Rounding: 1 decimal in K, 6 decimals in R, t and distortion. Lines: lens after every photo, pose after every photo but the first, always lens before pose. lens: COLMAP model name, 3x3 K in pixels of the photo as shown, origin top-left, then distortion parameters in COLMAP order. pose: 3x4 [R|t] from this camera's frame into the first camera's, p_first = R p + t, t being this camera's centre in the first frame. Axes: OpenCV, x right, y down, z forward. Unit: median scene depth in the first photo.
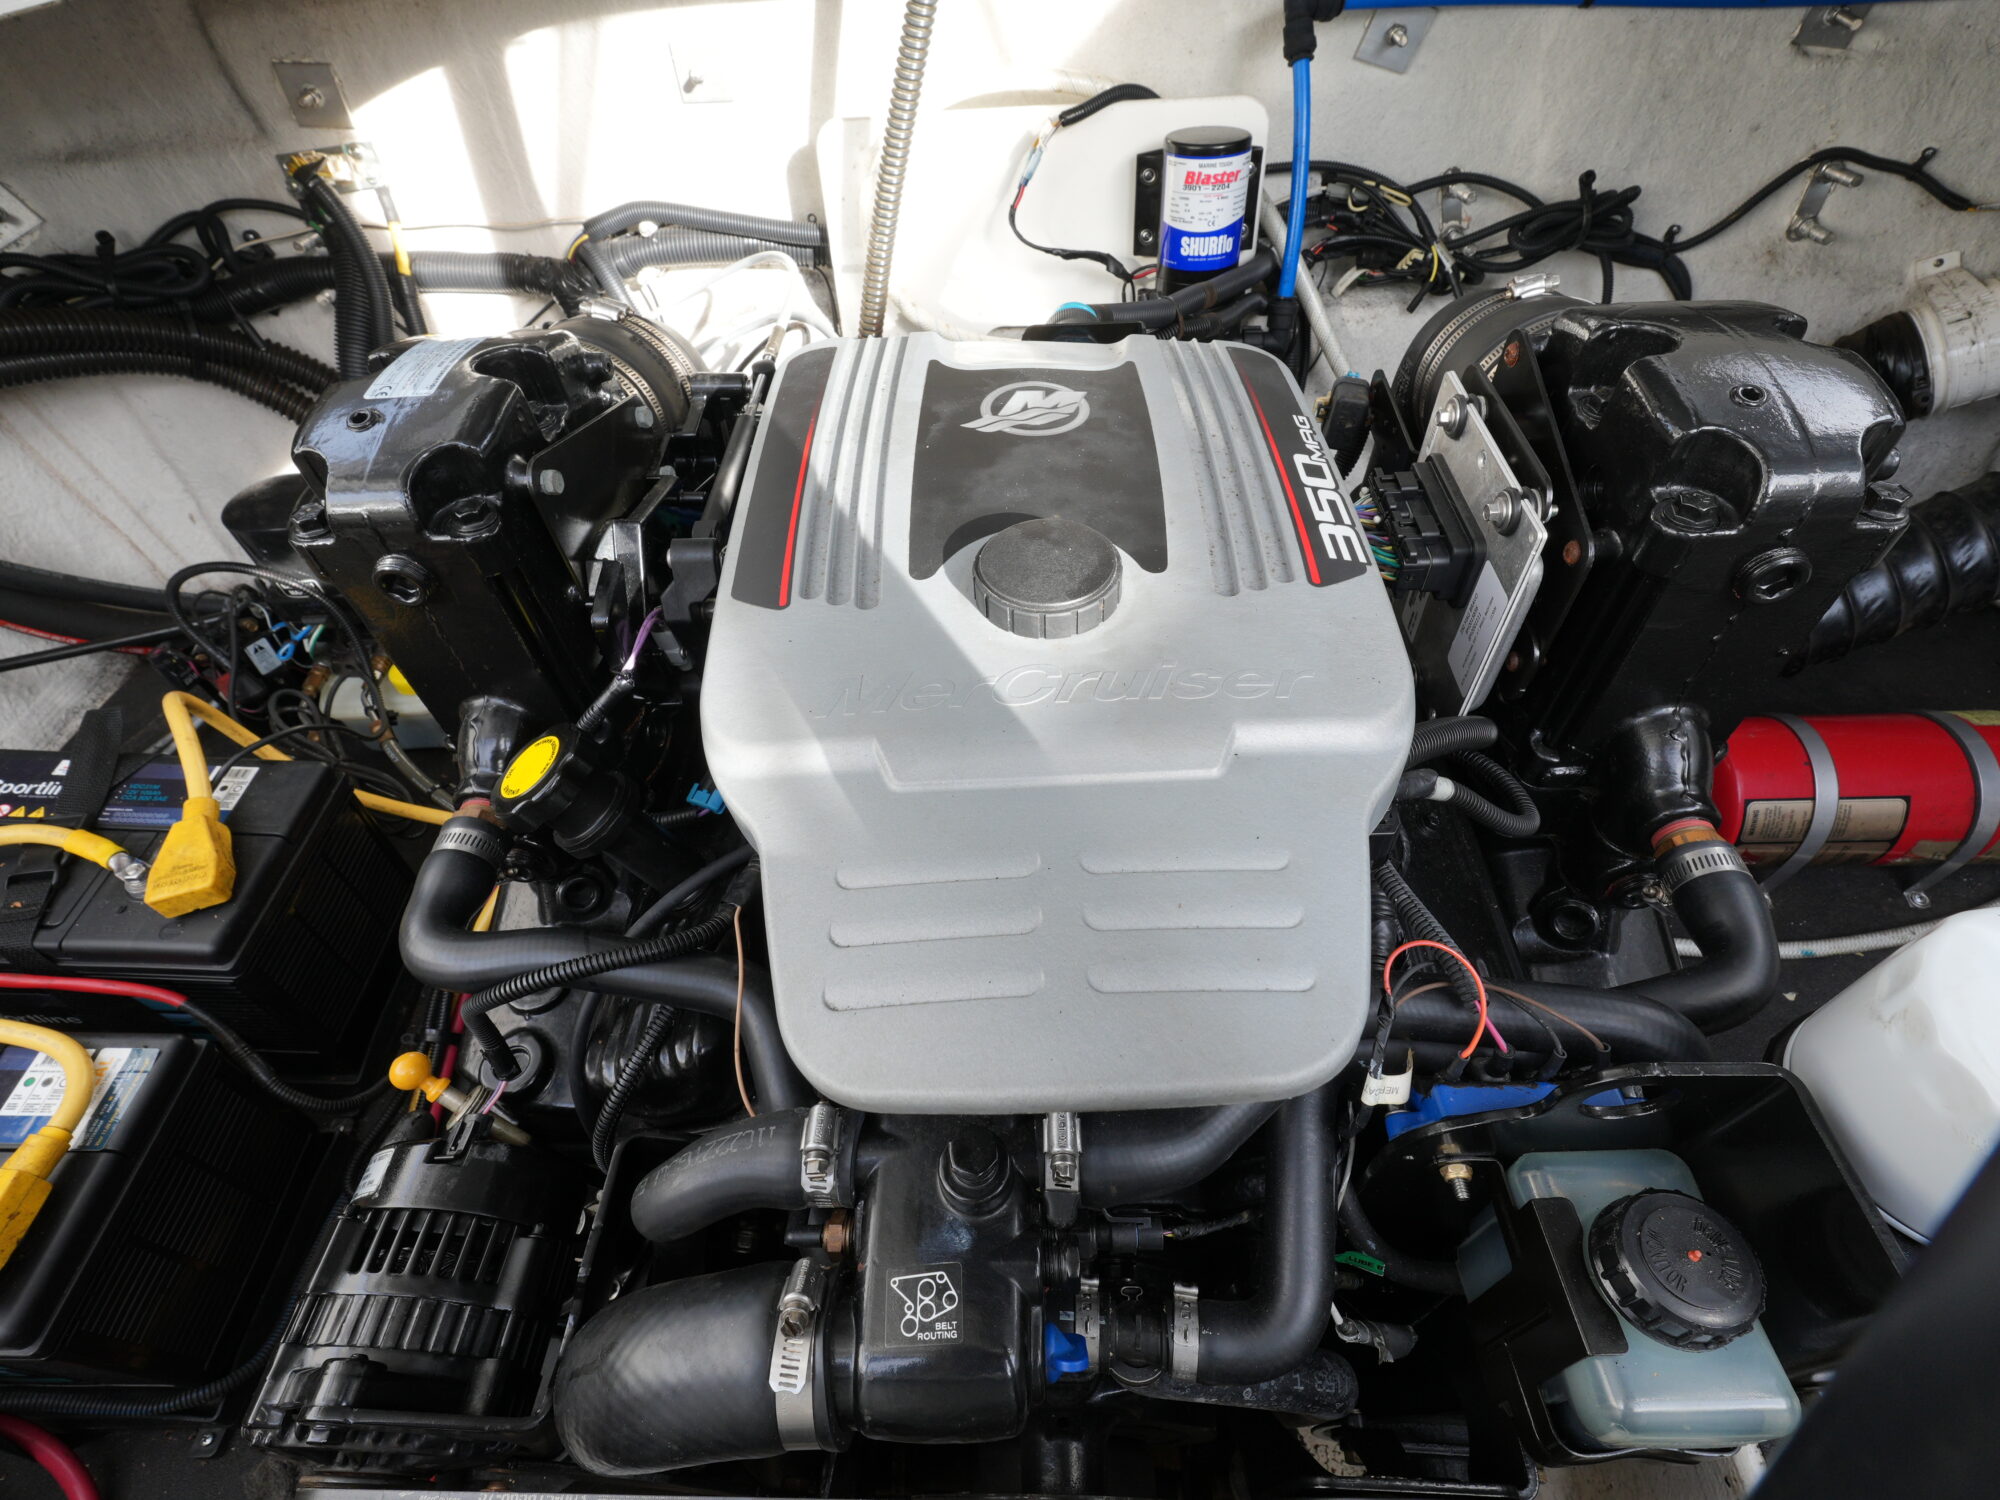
lens RADIAL K [[941.0, 0, 997.9], [0, 941.0, 741.7], [0, 0, 1]] dist [-0.000461, 0.000889]
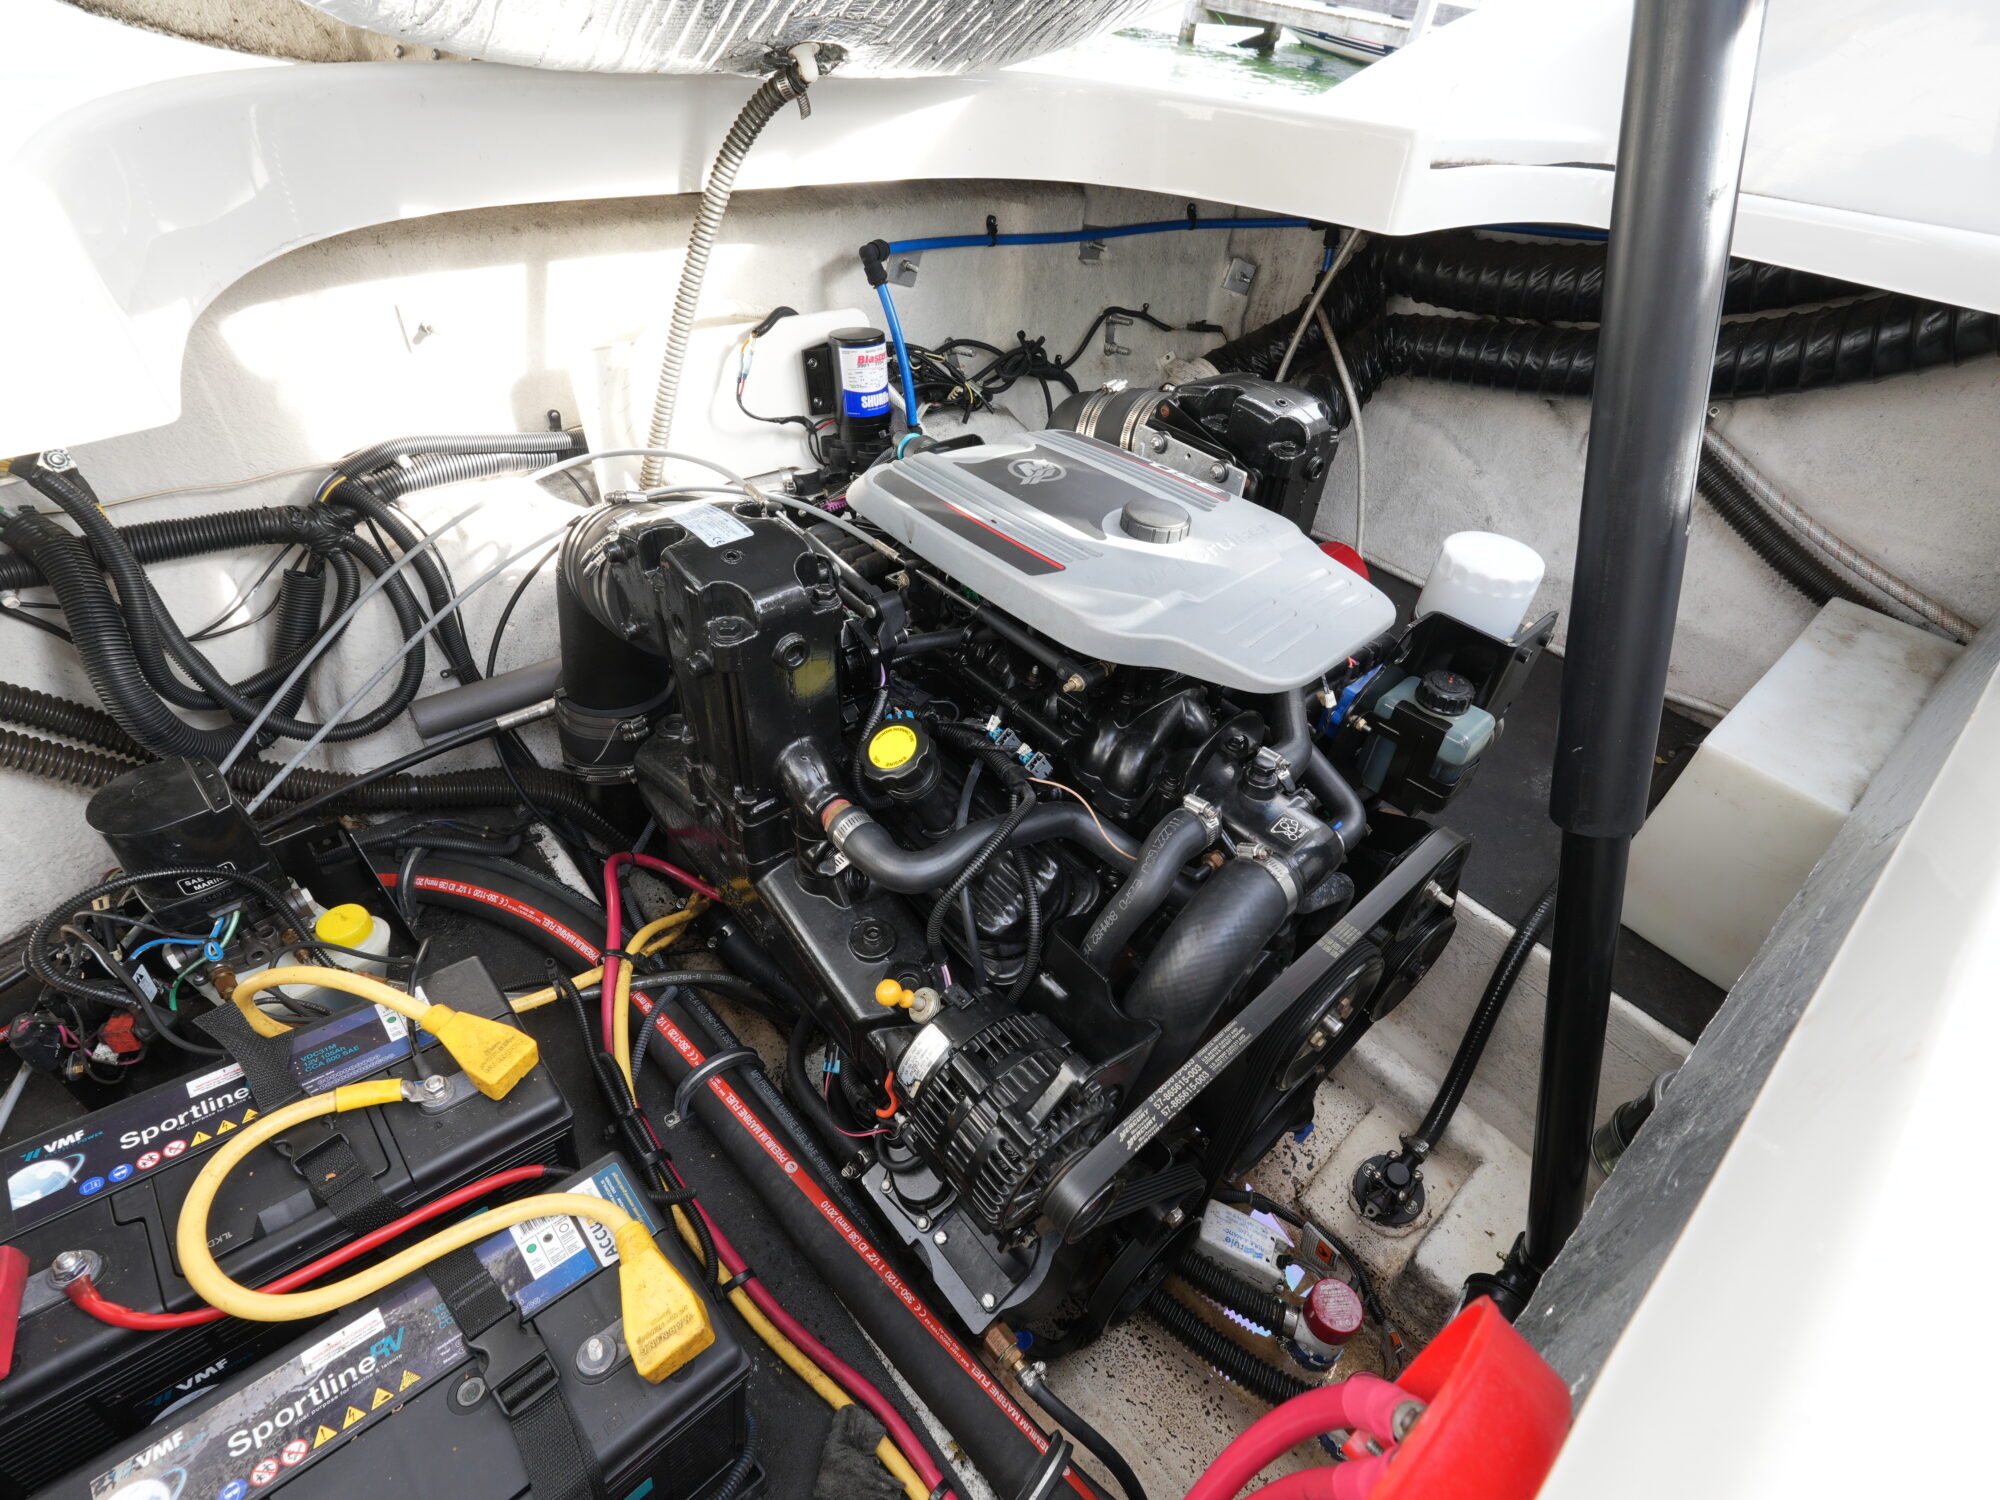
lens RADIAL K [[941.0, 0, 997.9], [0, 941.0, 741.7], [0, 0, 1]] dist [-0.000461, 0.000889]
pose [[0.731028, -0.351098, 0.585089, -0.661035], [0.435984, 0.899942, -0.004698, 0.052528], [-0.524897, 0.258524, 0.810956, -0.167500]]
